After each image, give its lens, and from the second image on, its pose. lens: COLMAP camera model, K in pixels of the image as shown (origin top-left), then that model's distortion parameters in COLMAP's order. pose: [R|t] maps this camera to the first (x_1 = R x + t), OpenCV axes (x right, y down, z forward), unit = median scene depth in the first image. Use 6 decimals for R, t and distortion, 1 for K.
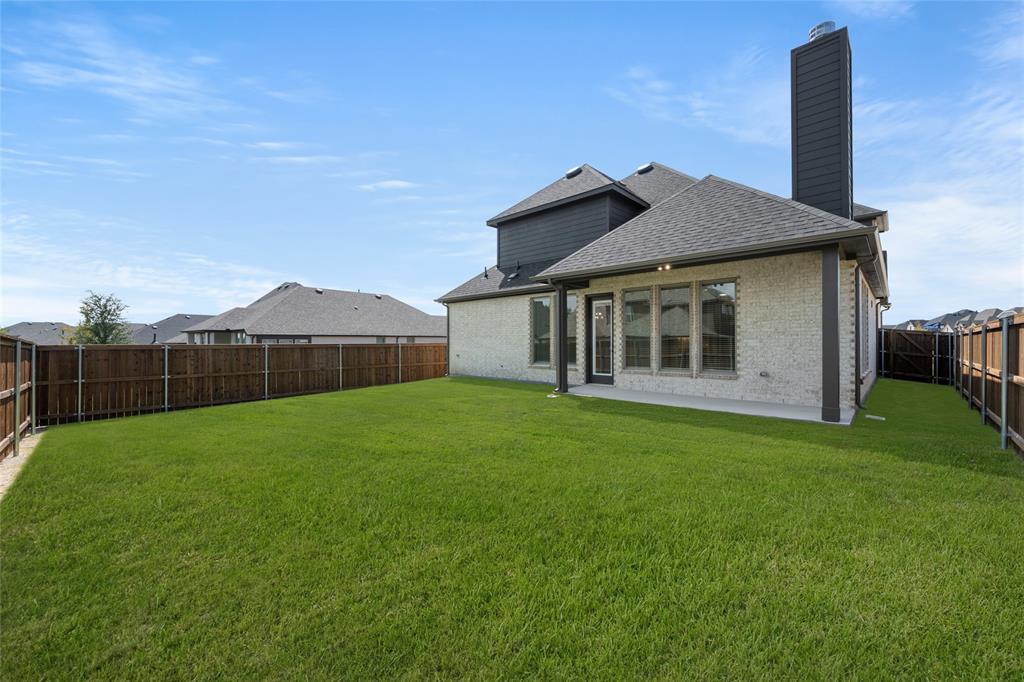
lens RADIAL K [[402.6, 0, 512.7], [0, 402.6, 339.6], [0, 0, 1]] dist [0.000277, -0.000233]
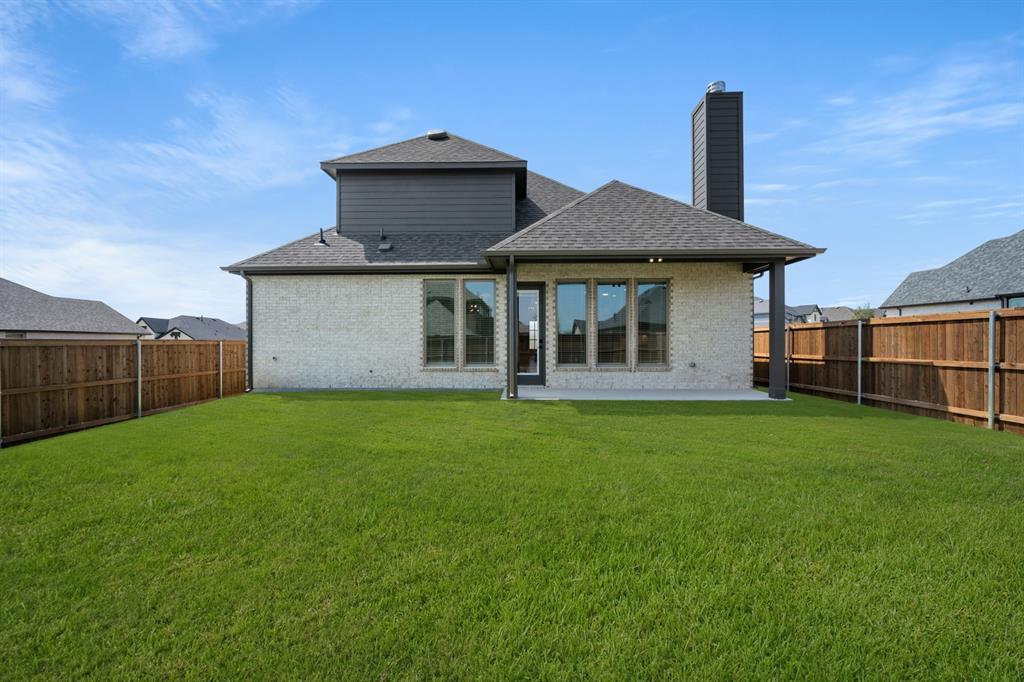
lens RADIAL K [[402.6, 0, 512.7], [0, 402.6, 339.6], [0, 0, 1]] dist [0.000277, -0.000233]
pose [[0.738504, 0.004625, 0.674233, -0.403069], [-0.003278, 0.999989, -0.003269, 0.014593], [-0.674241, 0.000204, 0.738512, 0.379171]]
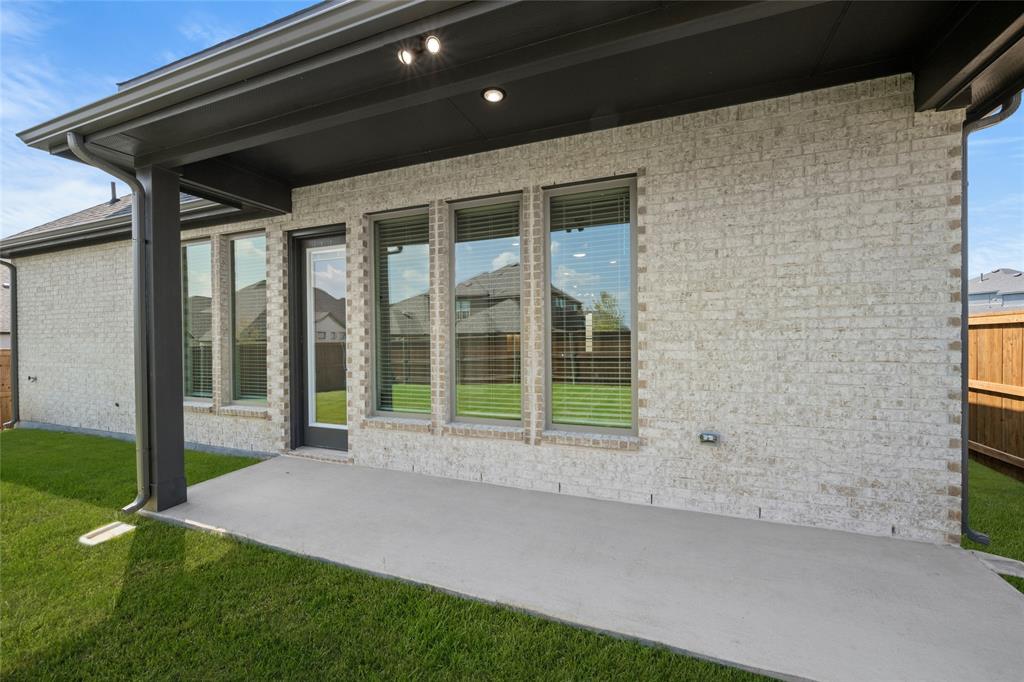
lens RADIAL K [[377.5, 0, 526.0], [0, 377.5, 339.5], [0, 0, 1]] dist [0.000760, 0.000097]
pose [[0.913892, -0.005904, 0.405915, 0.256430], [0.003375, 0.999970, 0.006947, -0.004016], [-0.405943, -0.004979, 0.913885, 0.577013]]
